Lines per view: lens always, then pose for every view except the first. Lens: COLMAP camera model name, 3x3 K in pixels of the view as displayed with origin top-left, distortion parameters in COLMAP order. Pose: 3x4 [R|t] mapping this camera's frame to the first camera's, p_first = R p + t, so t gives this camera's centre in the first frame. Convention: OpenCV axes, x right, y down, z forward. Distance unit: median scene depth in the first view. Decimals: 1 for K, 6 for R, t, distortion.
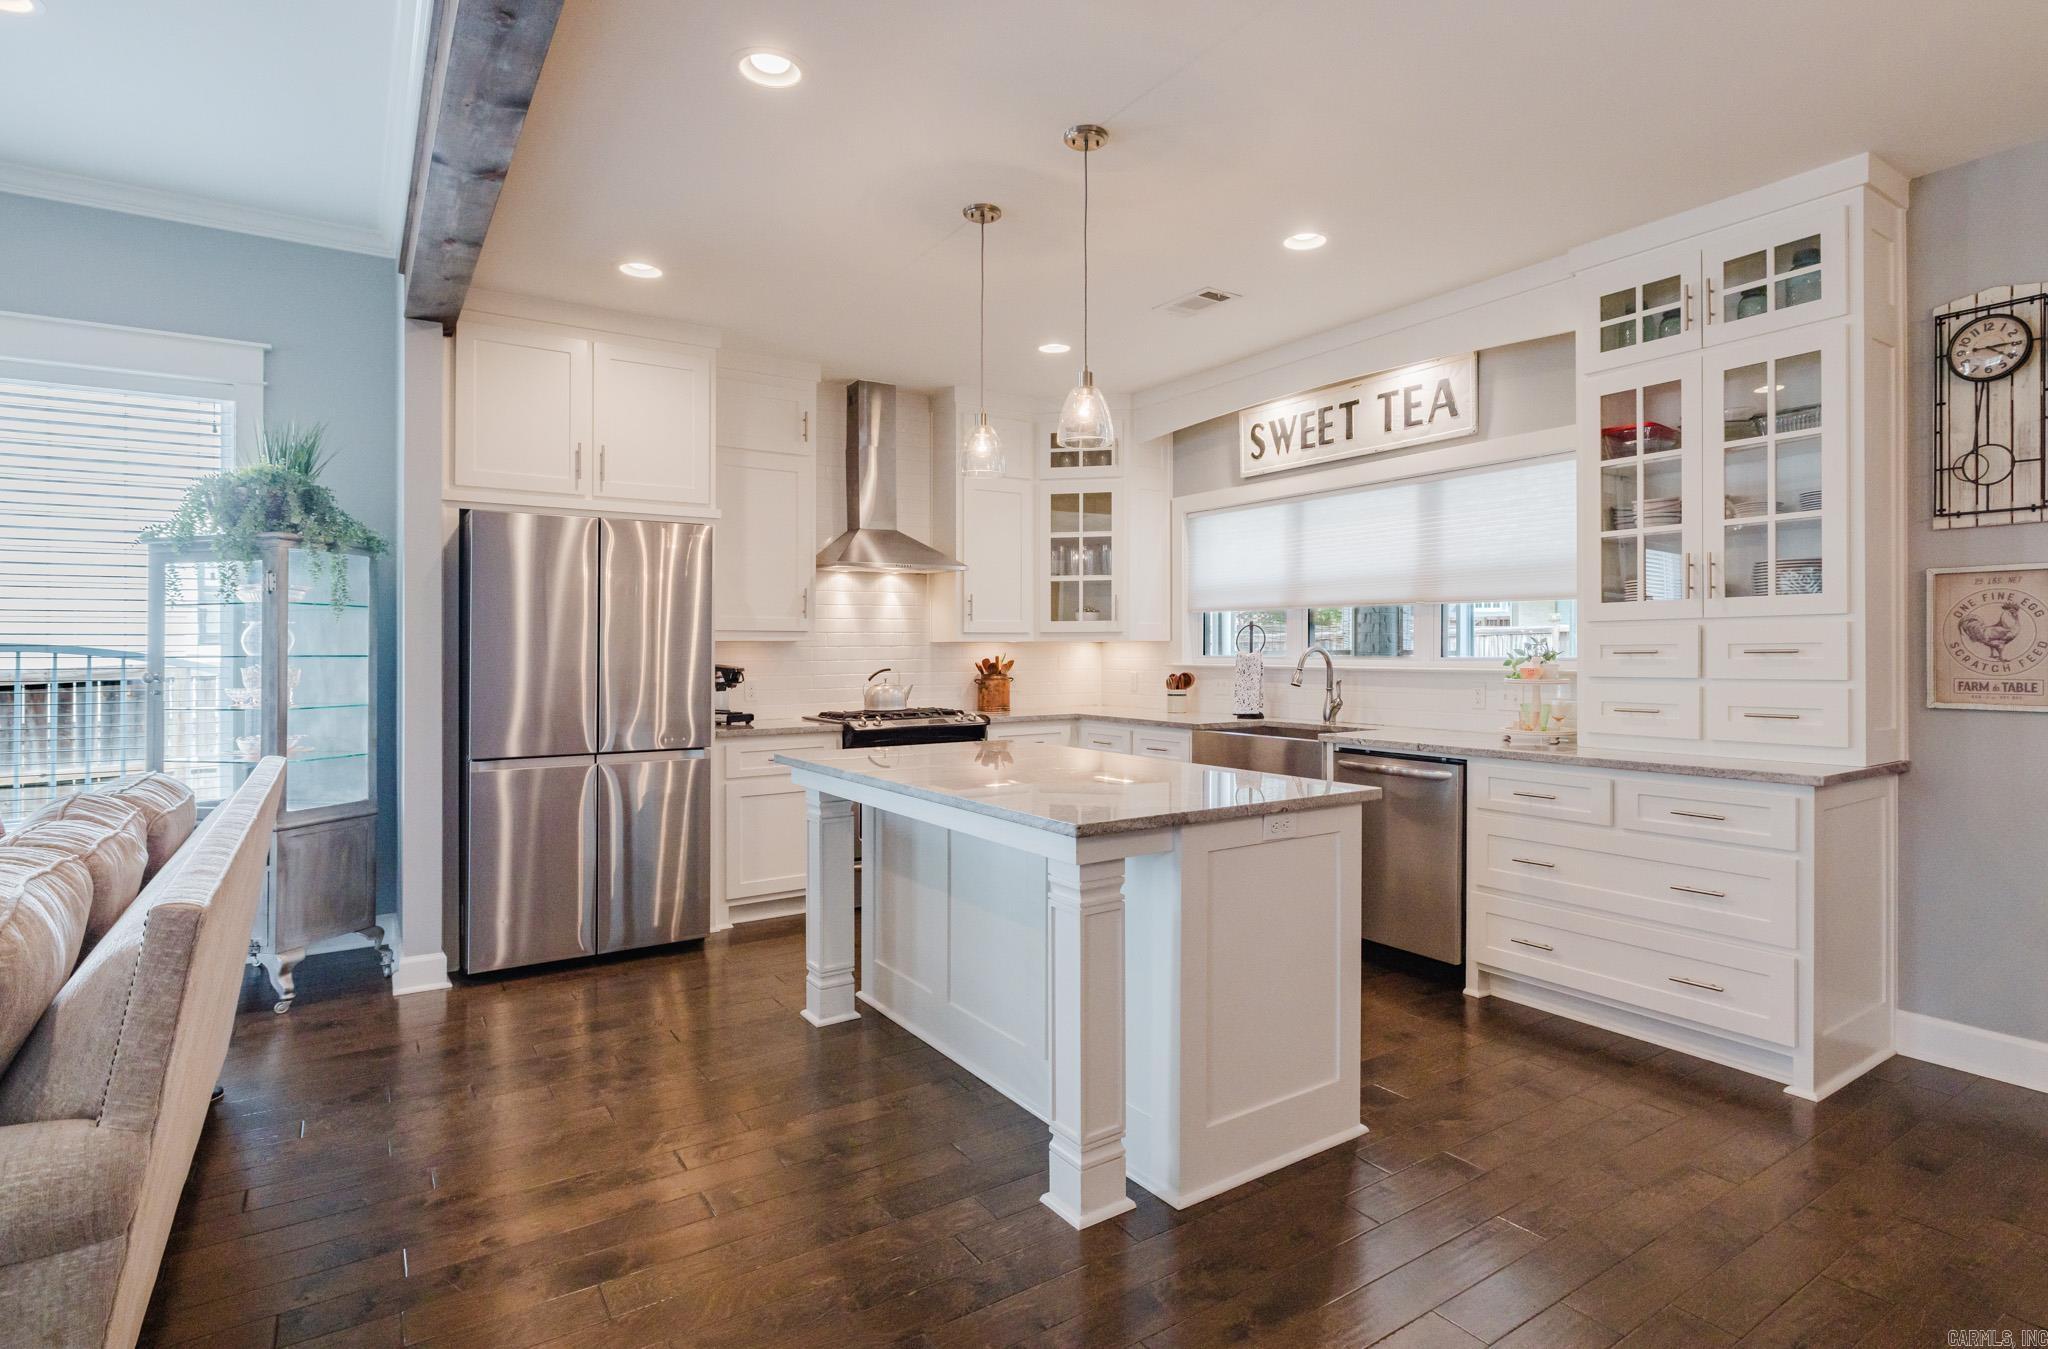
lens RADIAL K [[1041.8, 0, 1074.3], [0, 1041.8, 648.6], [0, 0, 1]] dist [0.000951, -0.000314]
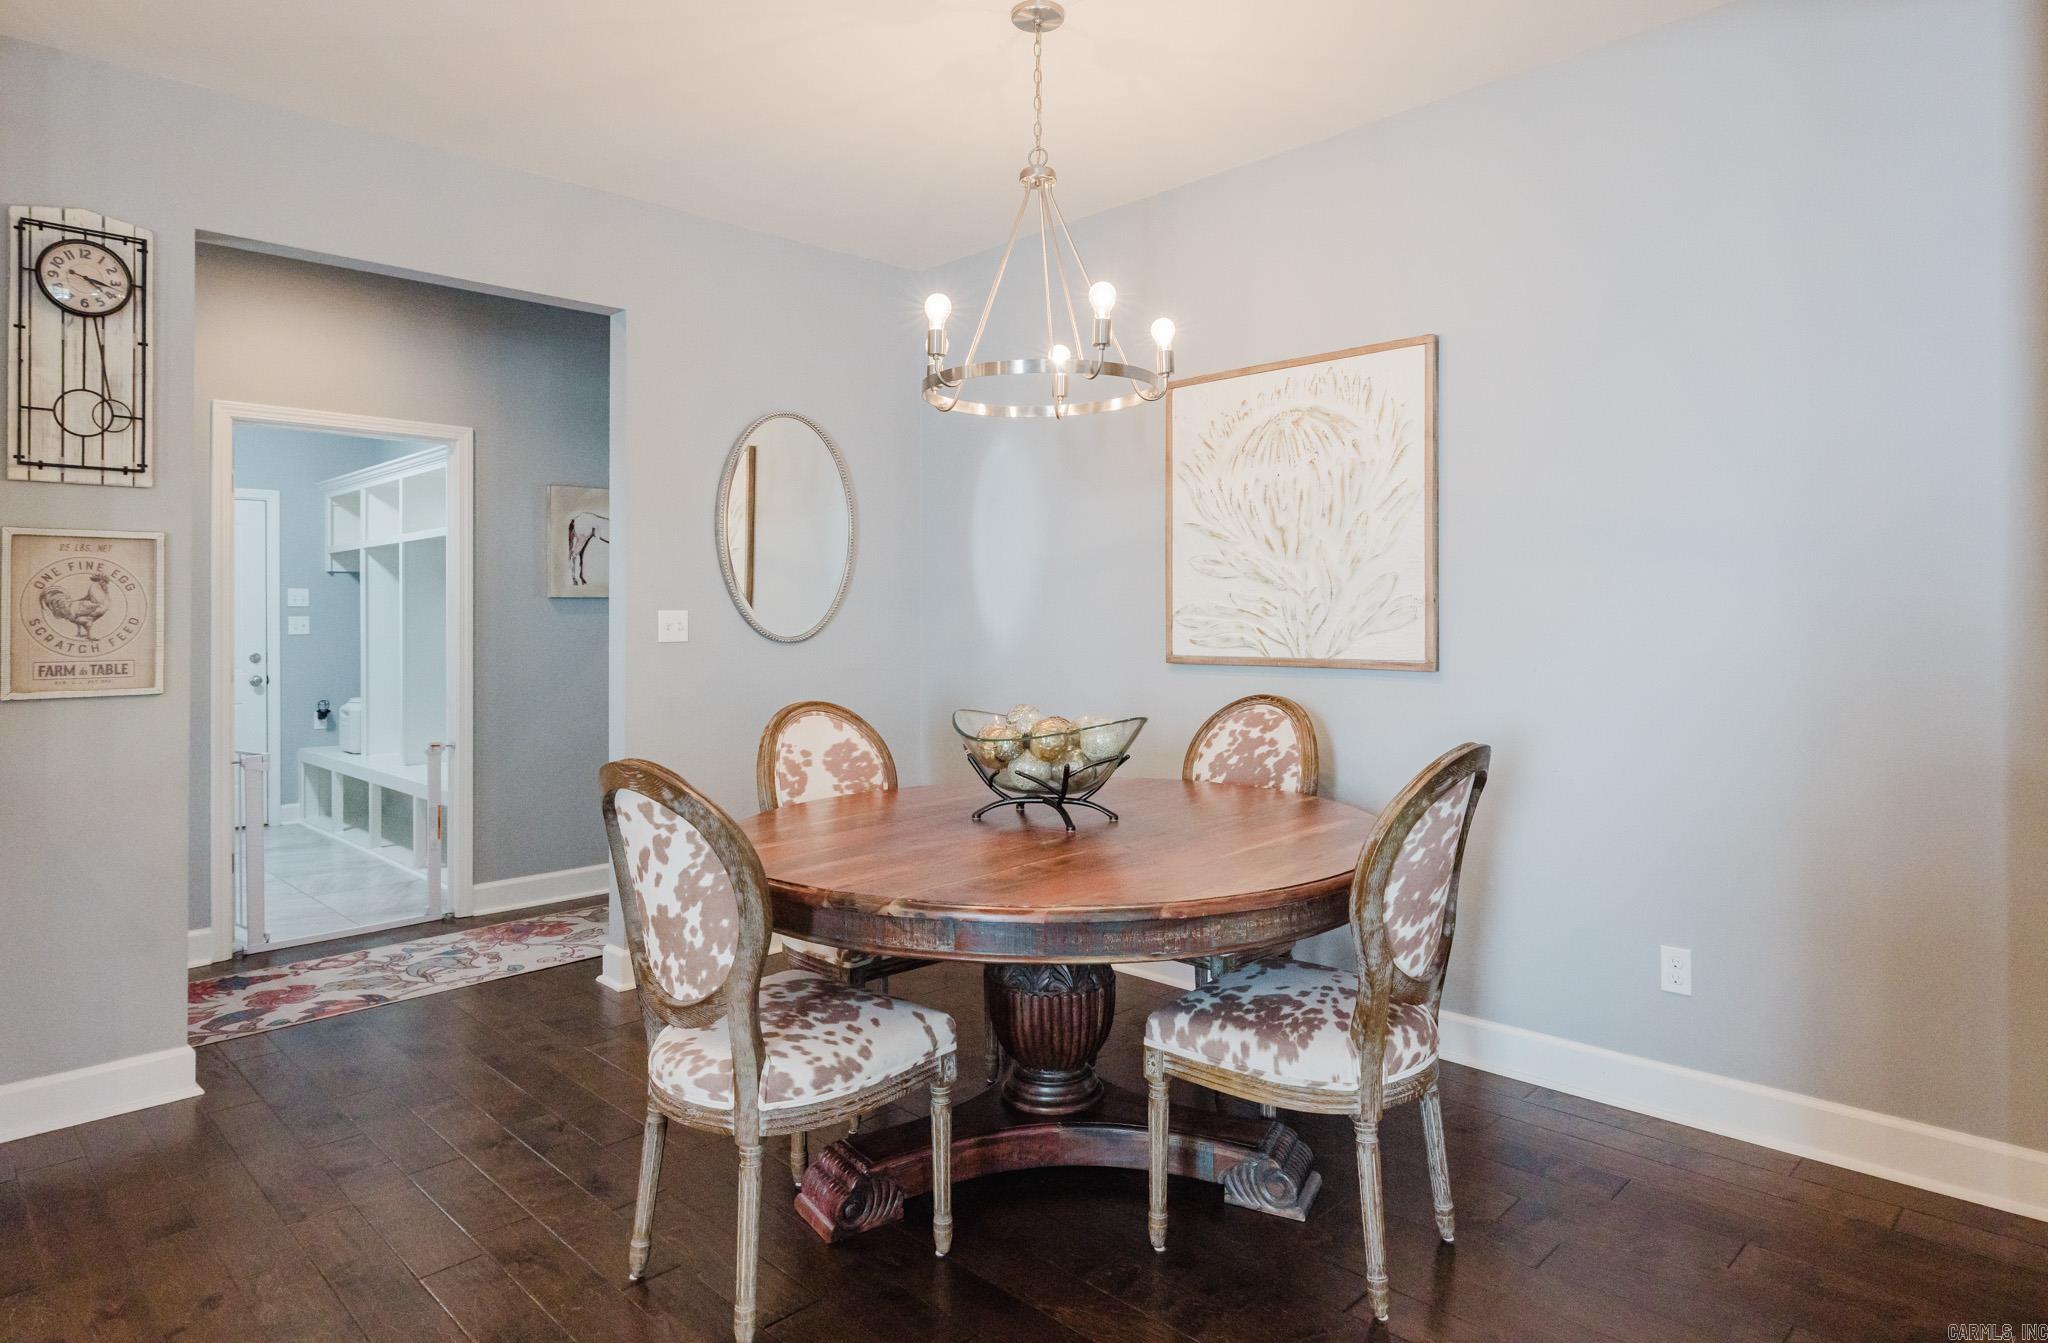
lens RADIAL K [[1172.5, 0, 1030.1], [0, 1172.5, 605.3], [0, 0, 1]] dist [0.003944, 0.001565]
pose [[-0.178940, 0.013816, 0.983763, -0.178297], [0.008804, 0.999884, -0.012441, 0.001500], [-0.983821, 0.006435, -0.179041, 0.328136]]
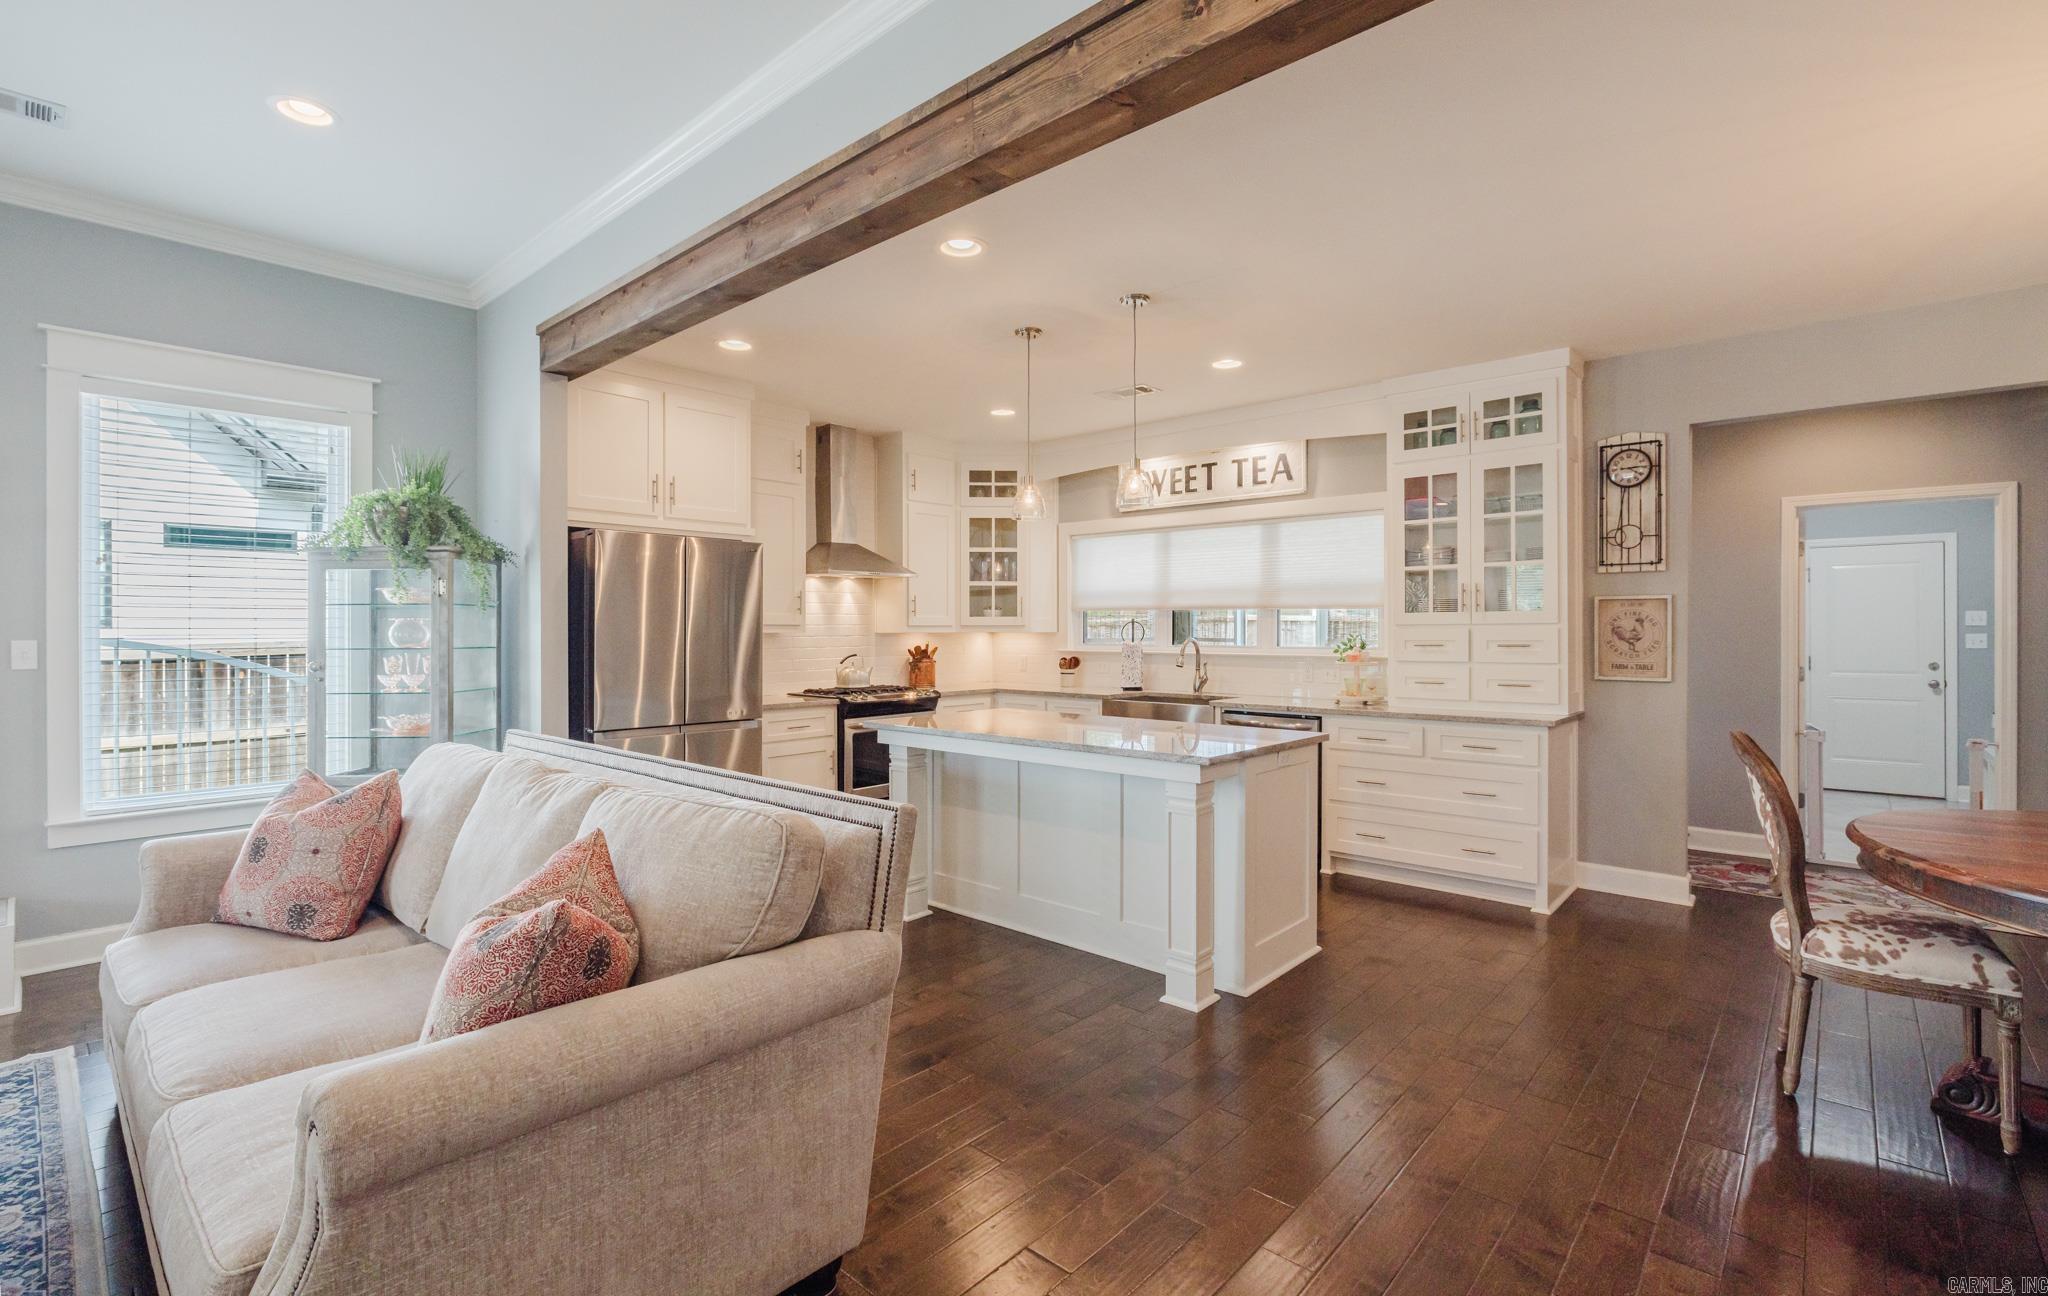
lens RADIAL K [[915.0, 0, 1021.4], [0, 915.0, 626.5], [0, 0, 1]] dist [-0.008211, 0.000339]
pose [[0.973252, 0.004377, 0.229697, -0.351344], [-0.003614, 0.999986, -0.003743, -0.016417], [-0.229710, 0.002813, 0.973255, -0.181306]]
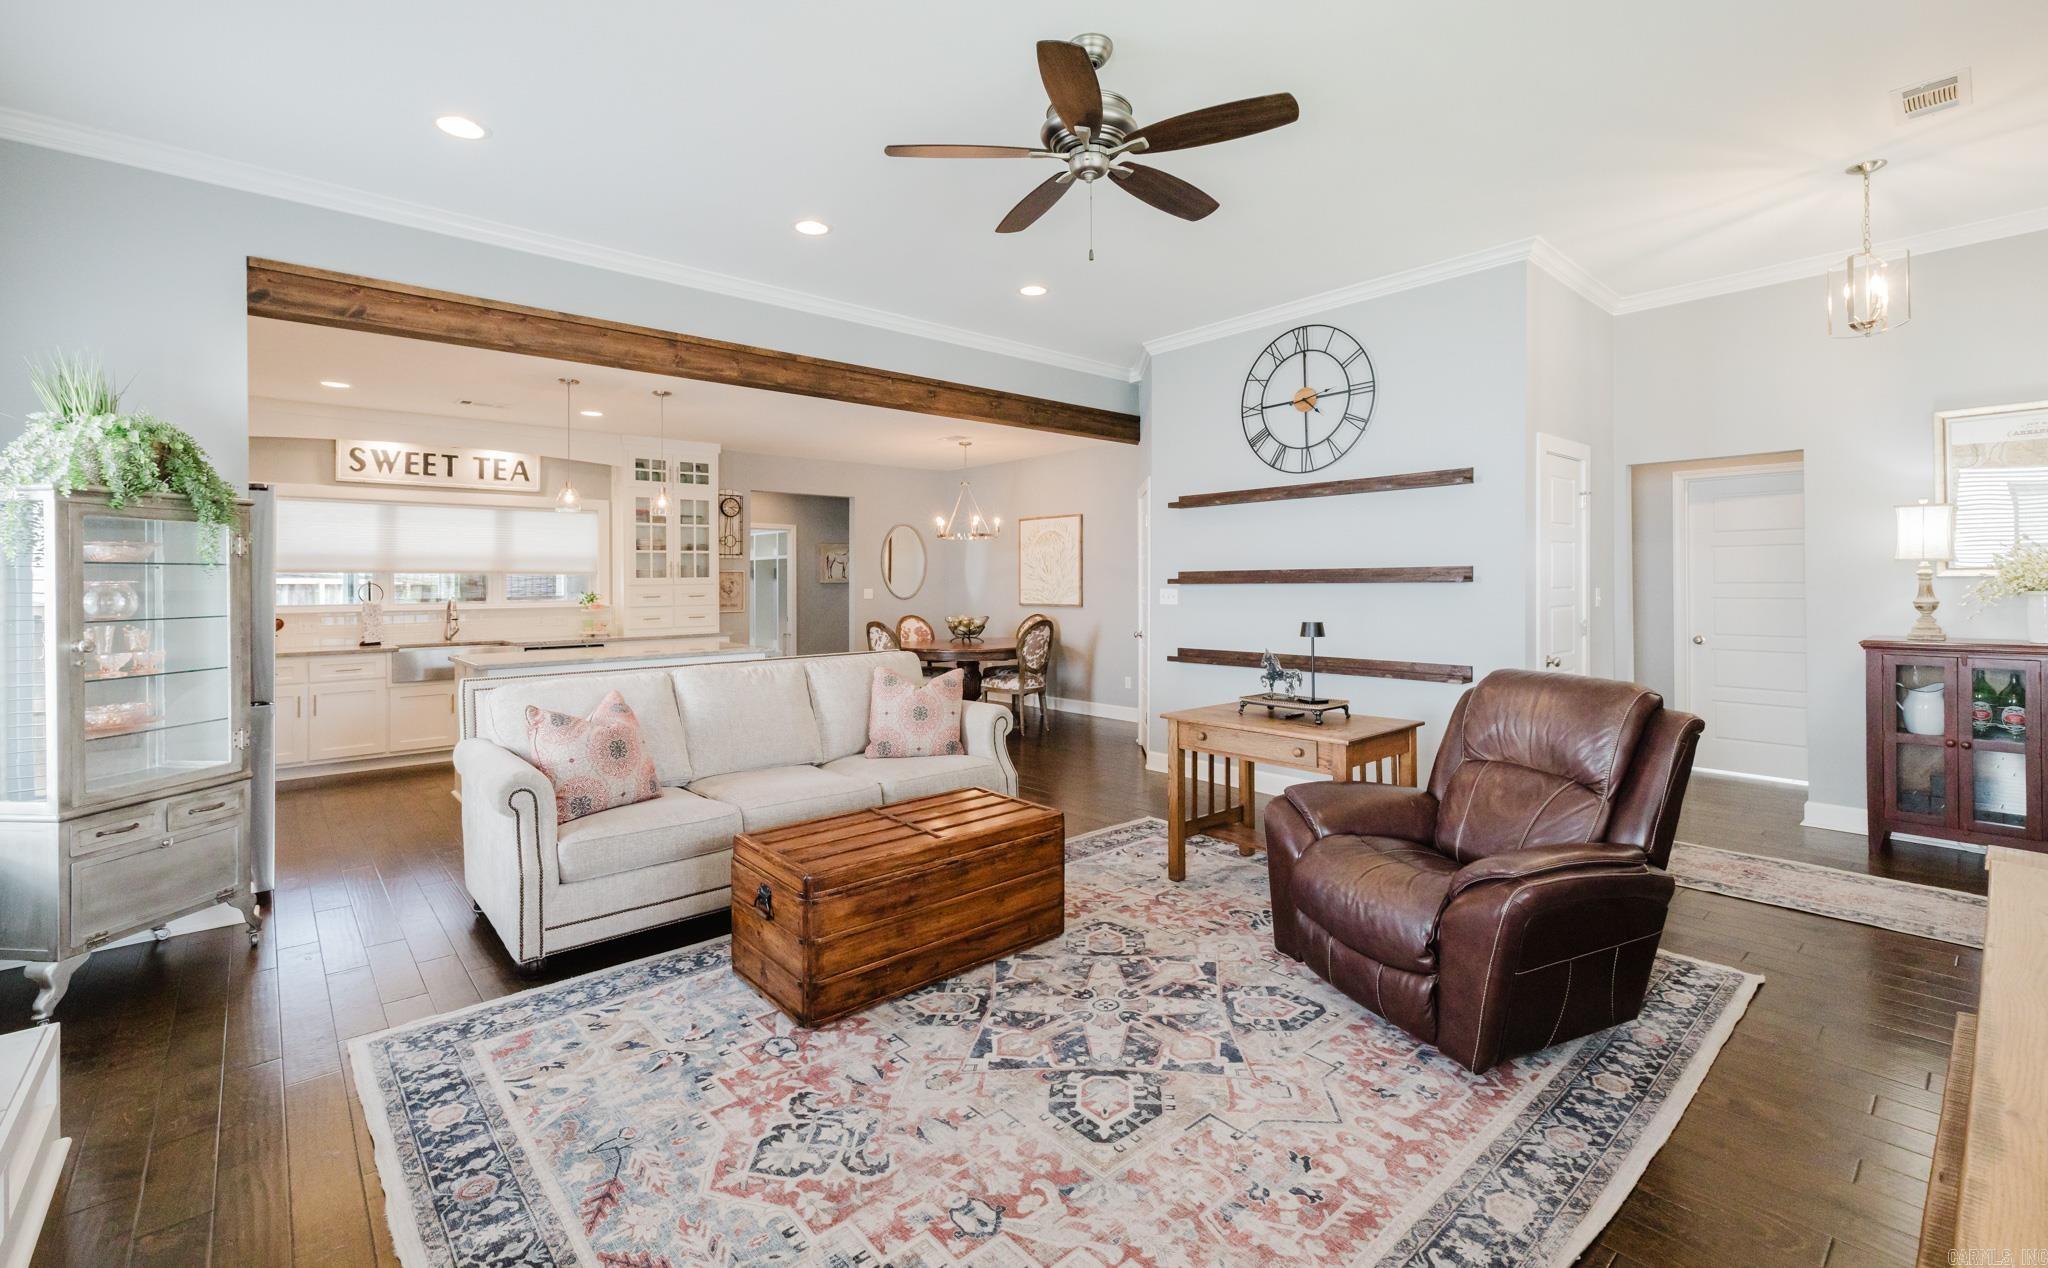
lens RADIAL K [[876.5, 0, 1022.3], [0, 876.5, 577.5], [0, 0, 1]] dist [0.005614, 0.000256]
pose [[-0.115182, 0.010885, 0.993285, -1.724143], [0.008634, 0.999913, -0.009957, -0.015189], [-0.993307, 0.007429, -0.115265, 0.303630]]
